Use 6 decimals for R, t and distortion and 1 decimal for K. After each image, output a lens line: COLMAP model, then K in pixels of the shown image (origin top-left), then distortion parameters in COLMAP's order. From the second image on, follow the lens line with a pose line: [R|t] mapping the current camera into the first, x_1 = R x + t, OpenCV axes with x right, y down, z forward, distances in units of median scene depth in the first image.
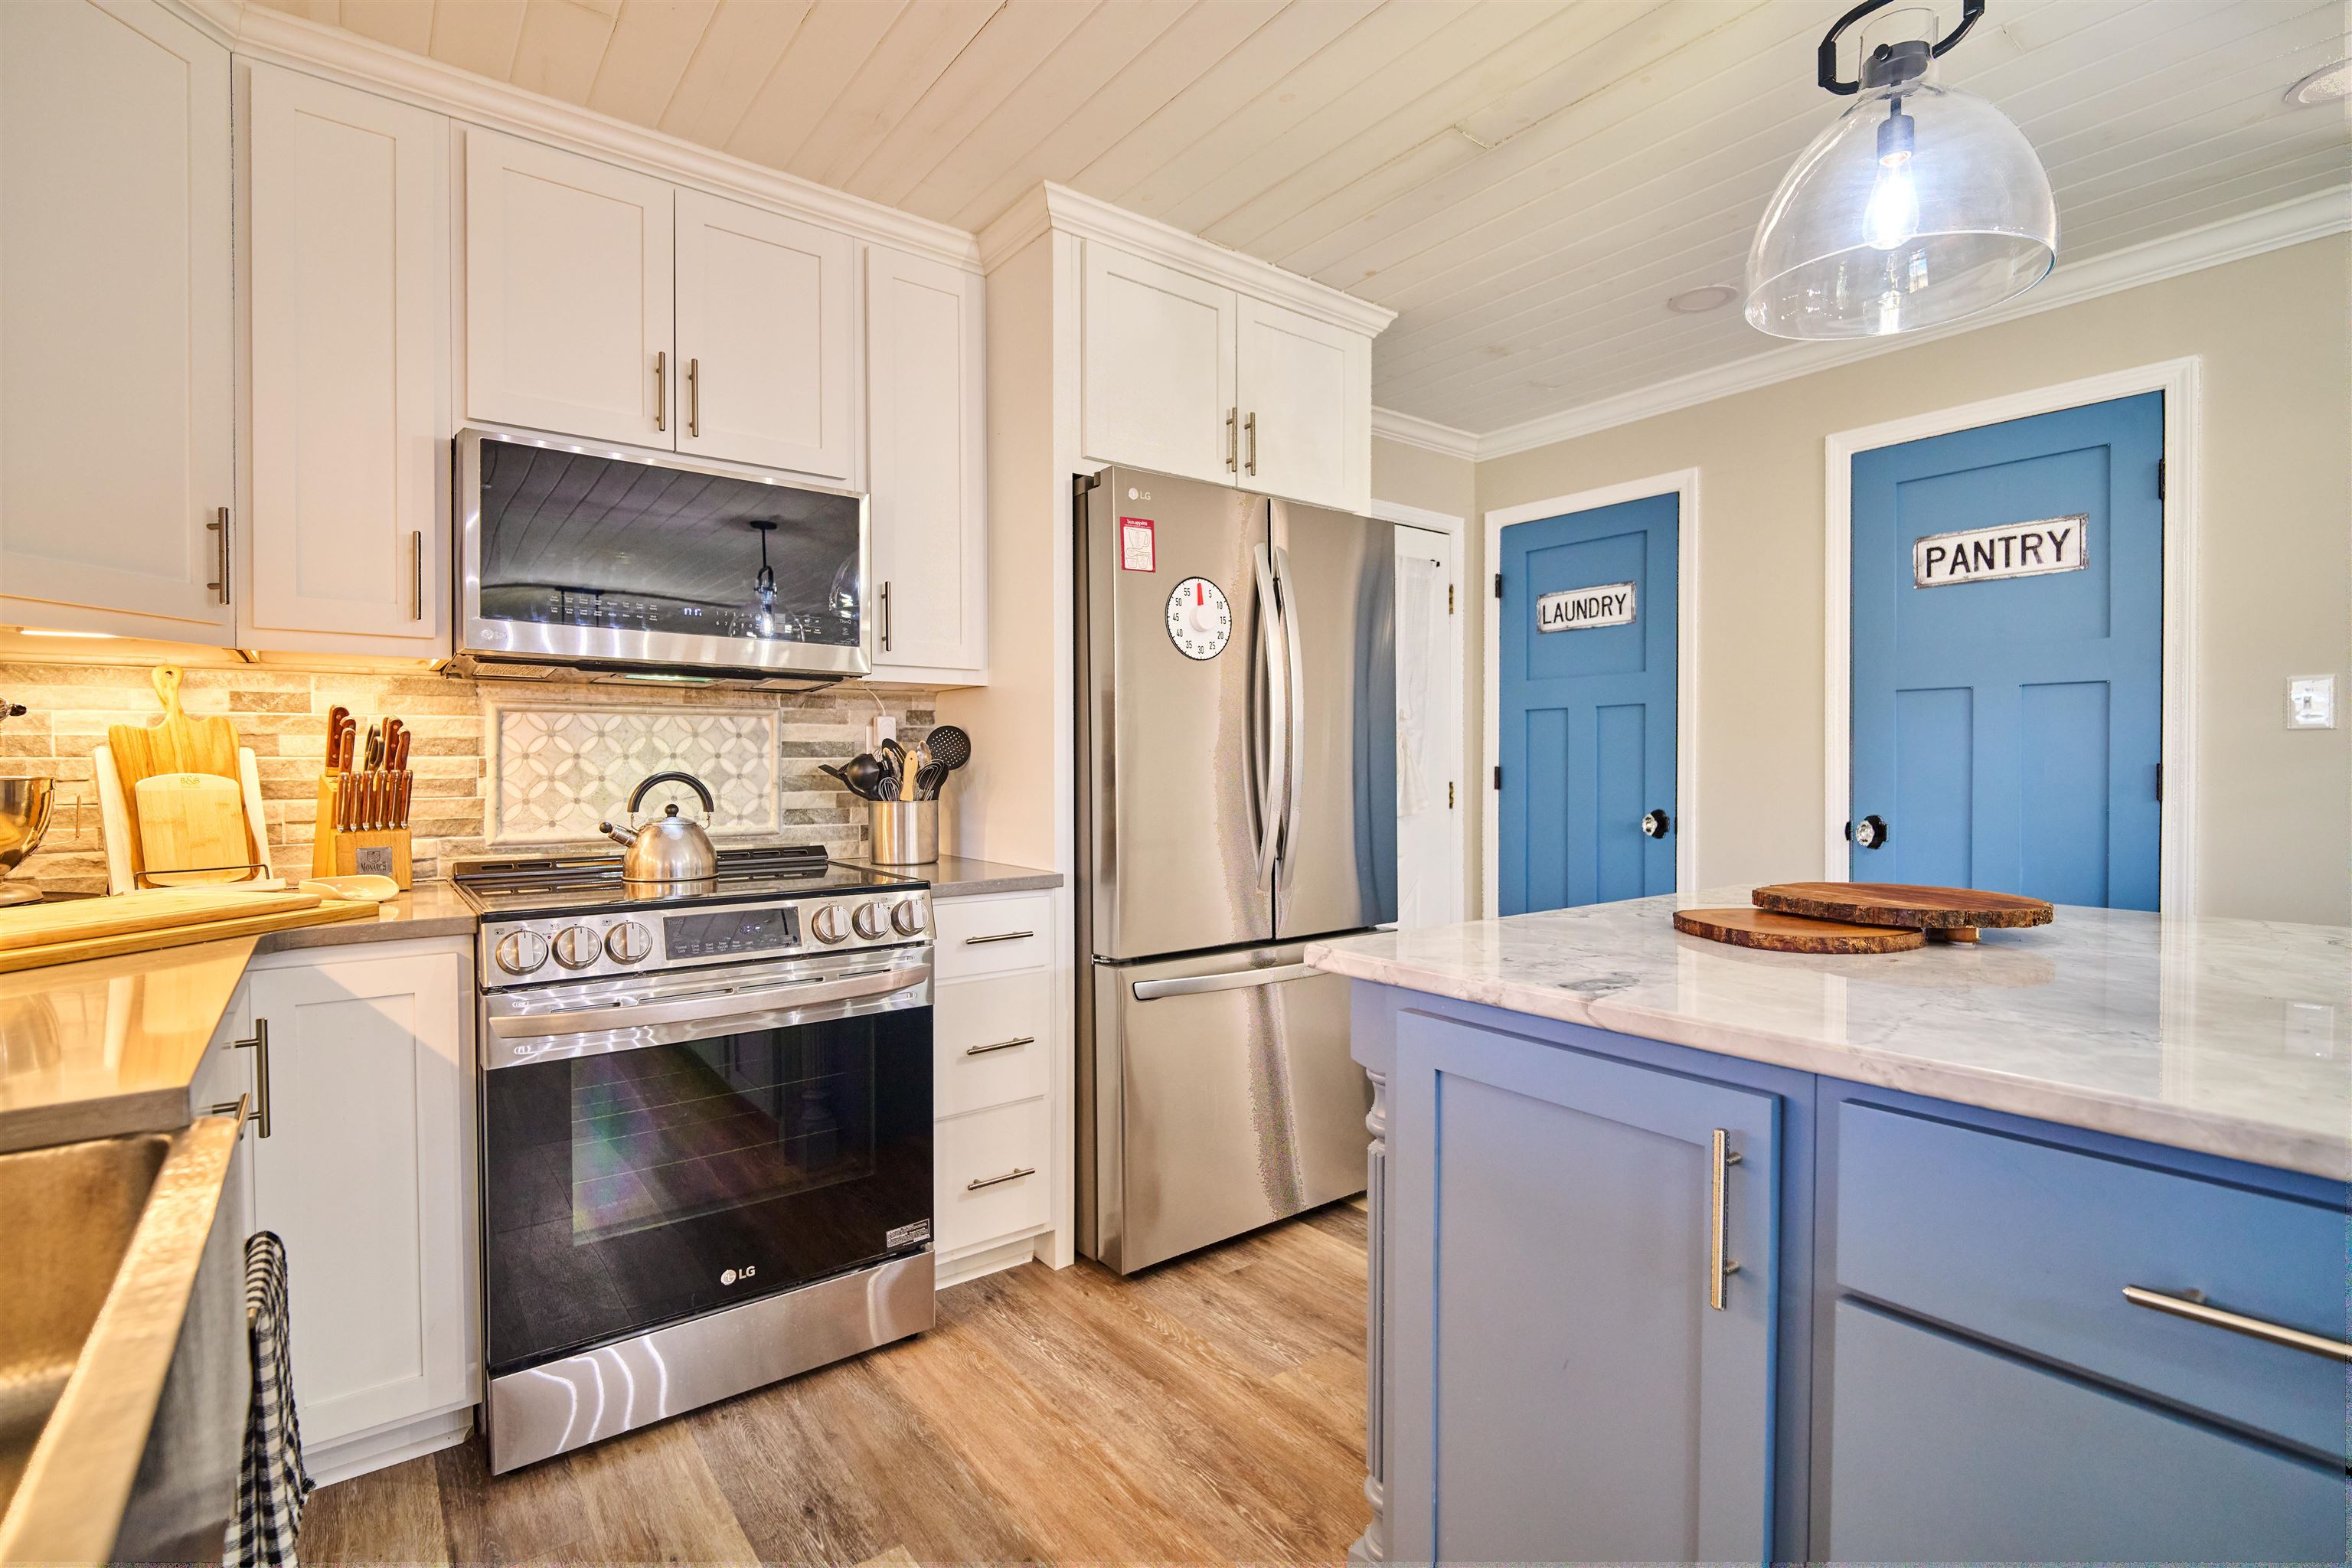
lens RADIAL K [[1085.2, 0, 1169.3], [0, 1085.2, 785.1], [0, 0, 1]] dist [-0.002701, -0.003165]
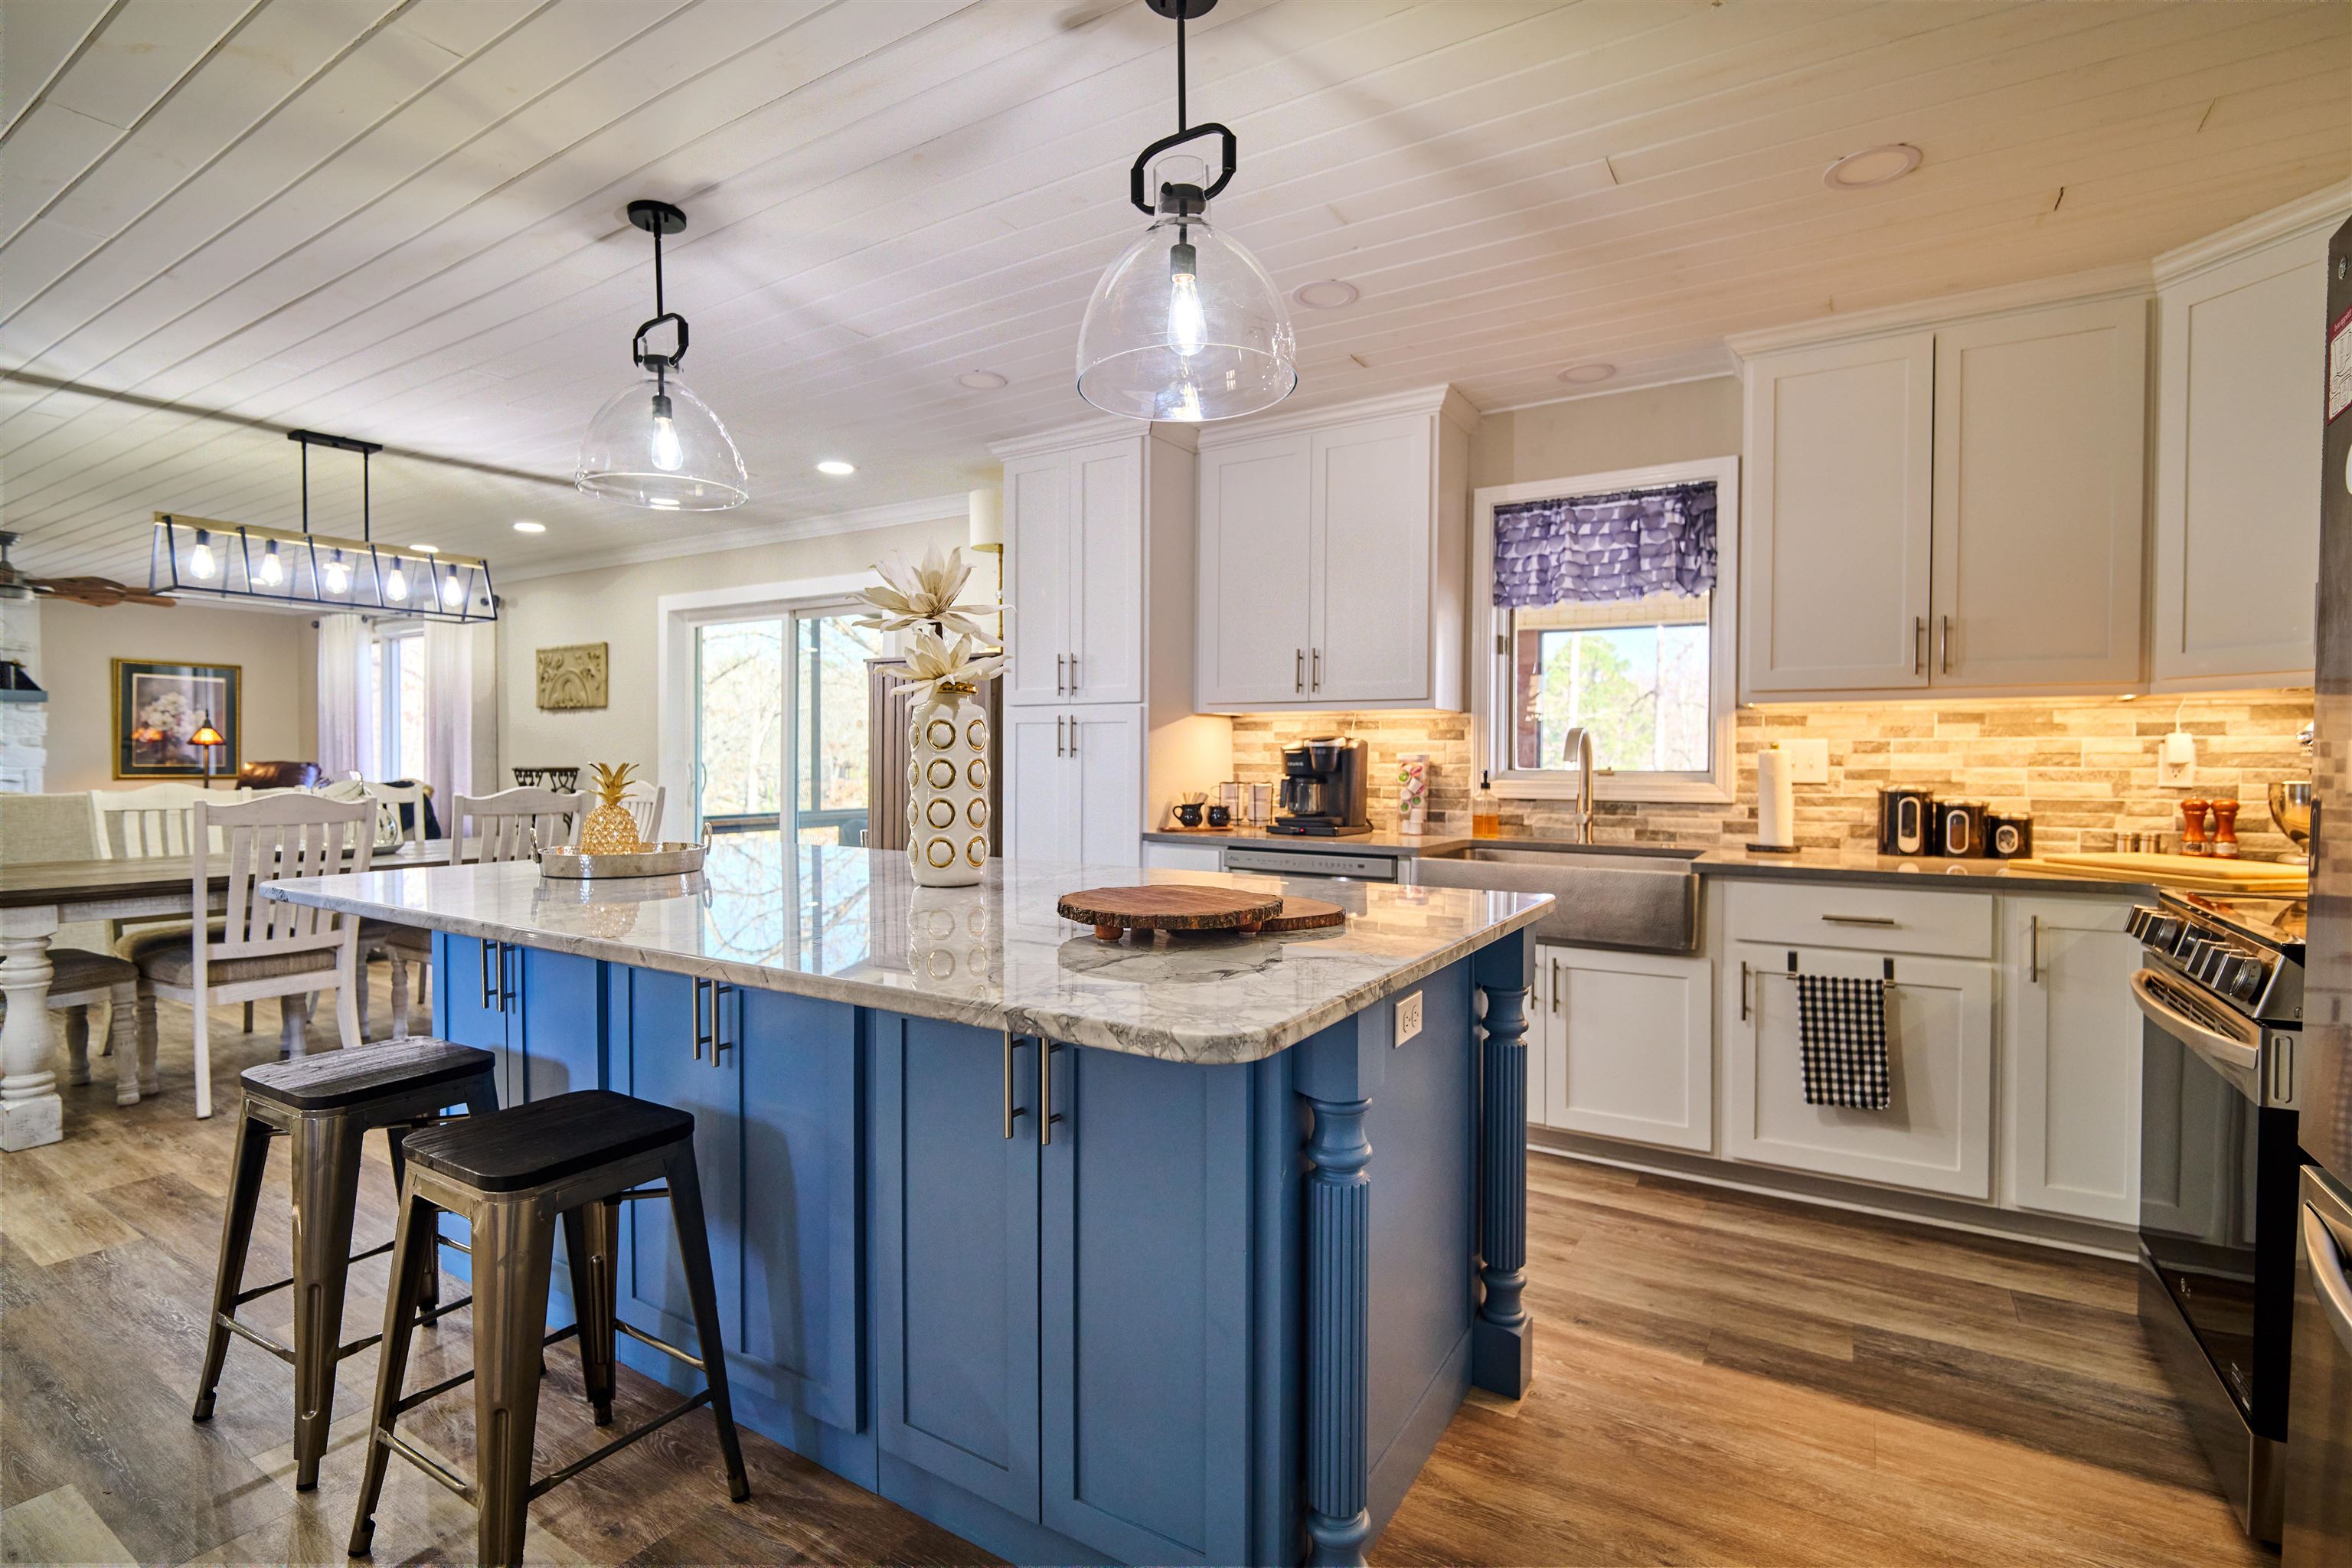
lens RADIAL K [[1085.2, 0, 1181.5], [0, 1085.2, 780.7], [0, 0, 1]] dist [-0.002701, -0.003165]
pose [[-0.934331, 0.005655, -0.356361, 0.683937], [-0.009075, 0.999173, 0.039648, -0.040037], [0.356290, 0.040278, -0.933507, 1.320267]]
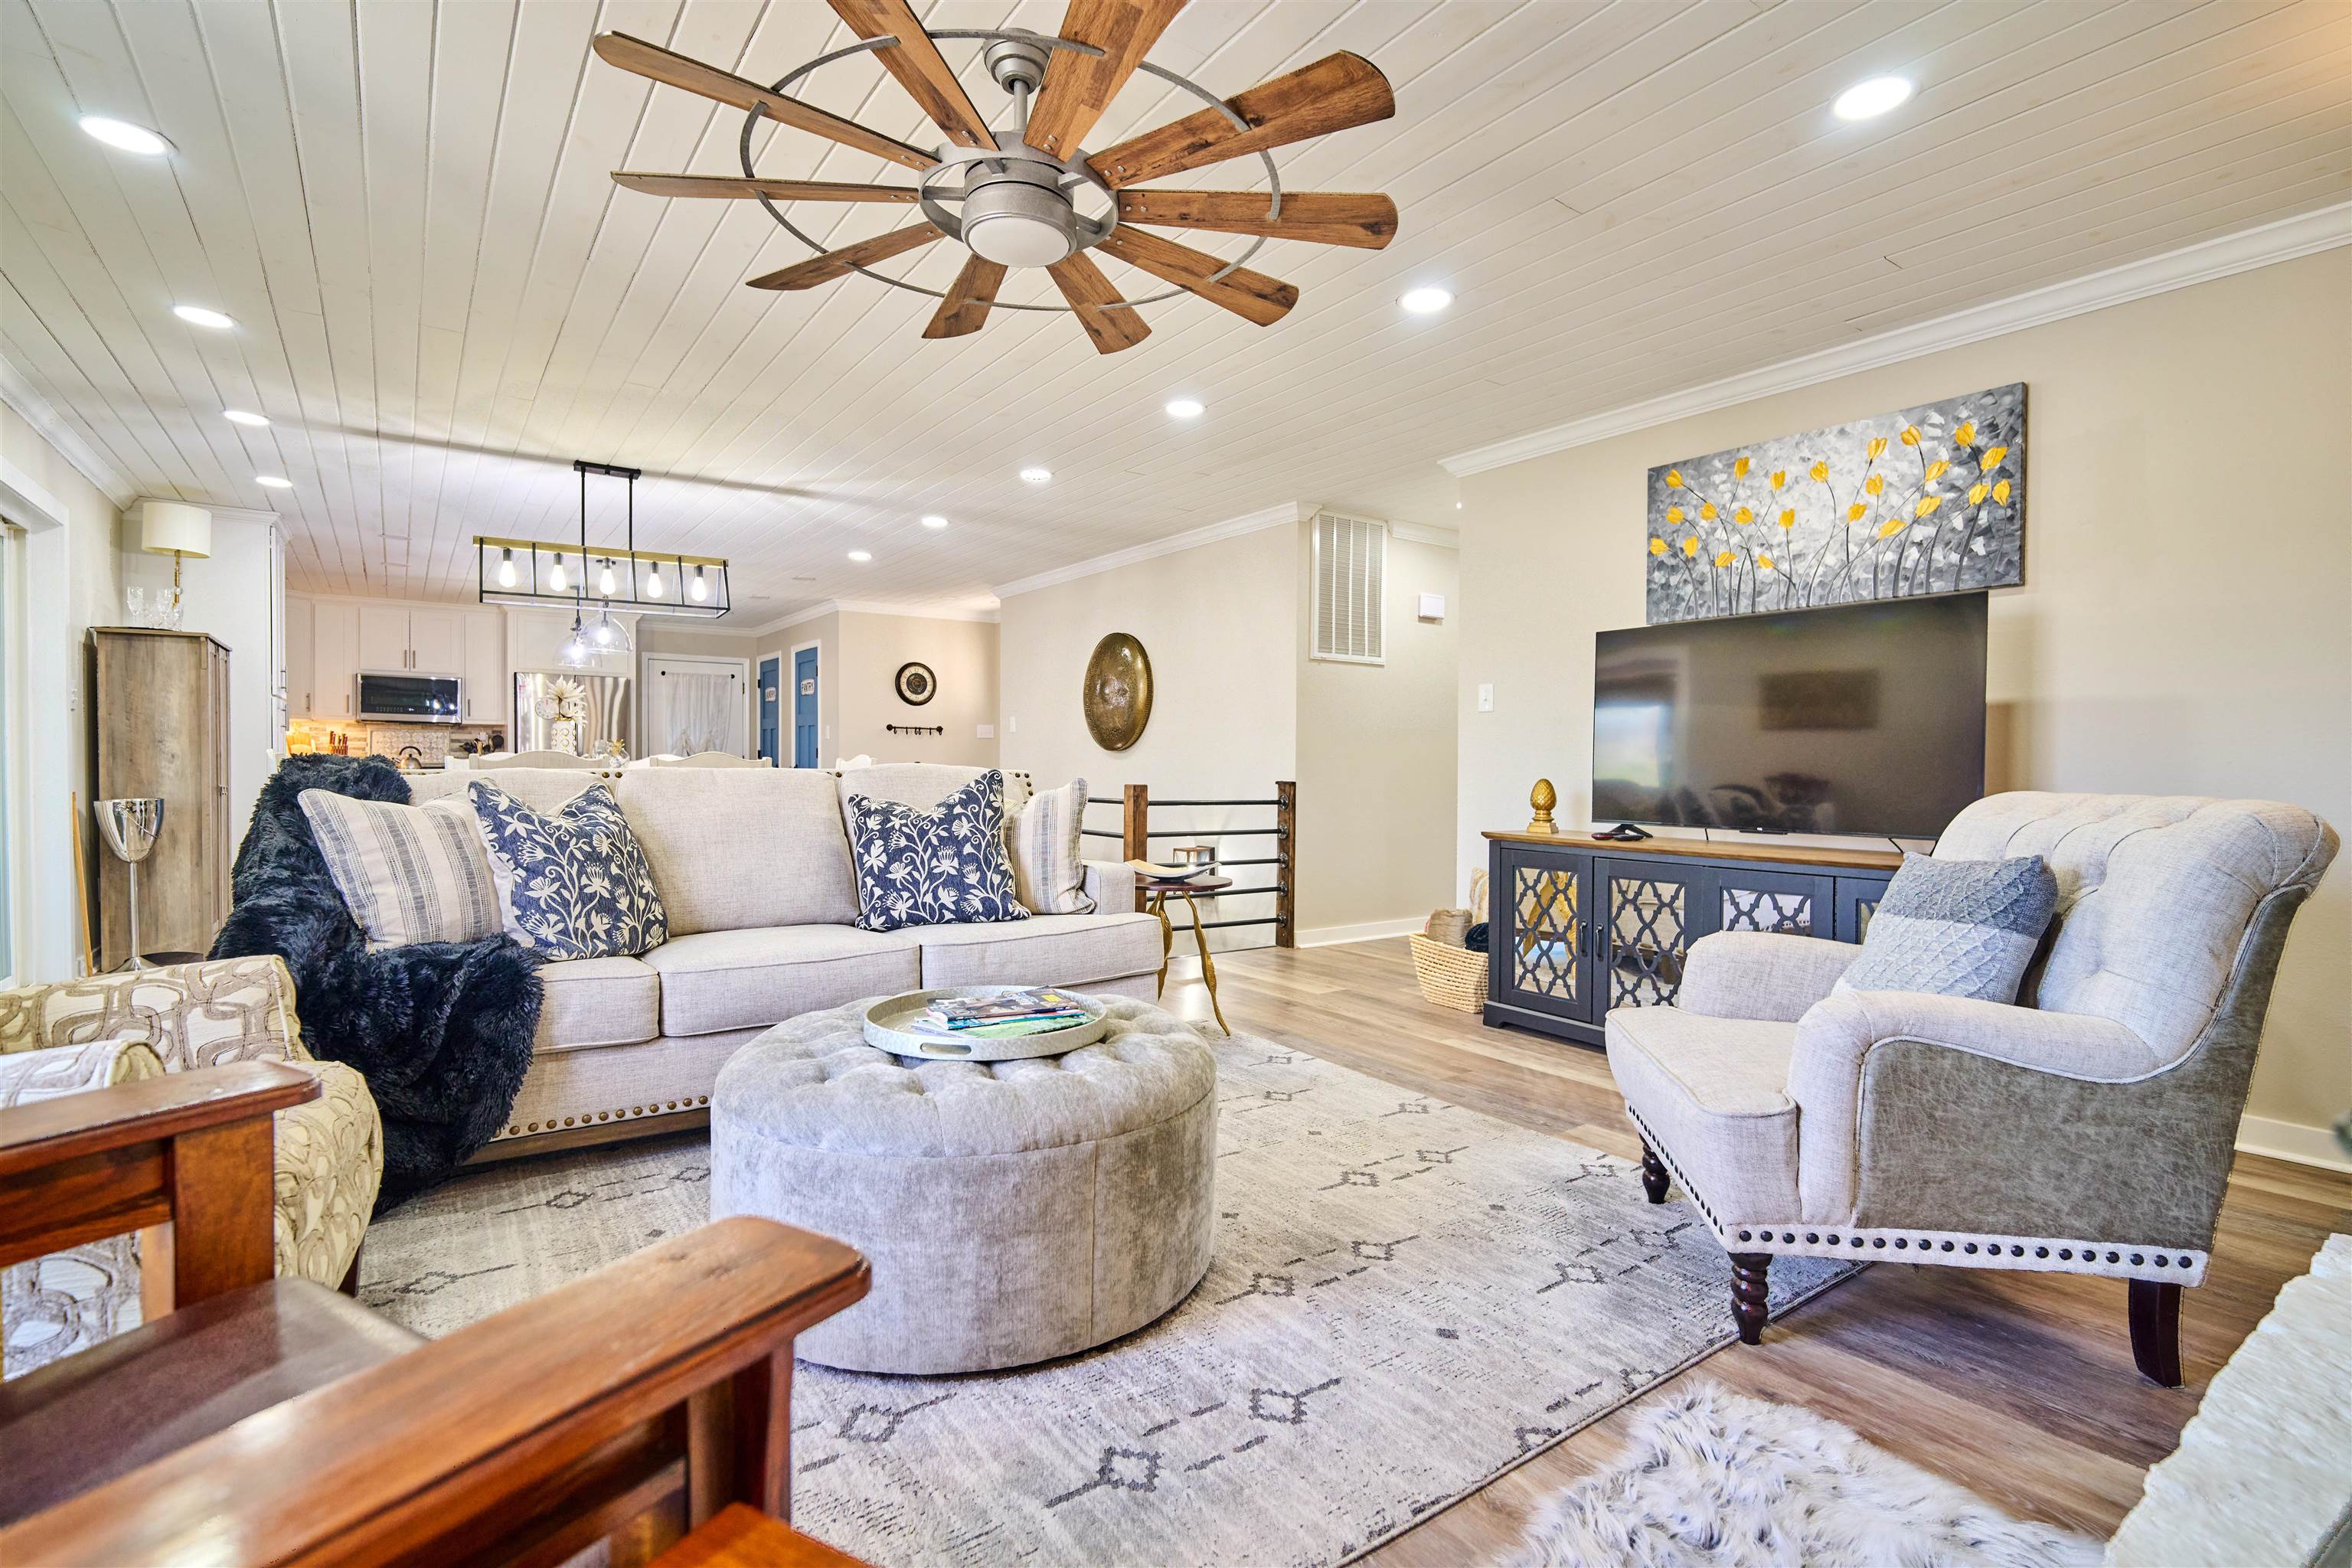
lens RADIAL K [[1085.2, 0, 1182.3], [0, 1085.2, 778.7], [0, 0, 1]] dist [-0.002701, -0.003165]
pose [[0.999752, 0.008692, -0.020519, 2.597611], [-0.008790, 0.999950, -0.004675, 0.107267], [0.020477, 0.004854, 0.999779, -3.111773]]
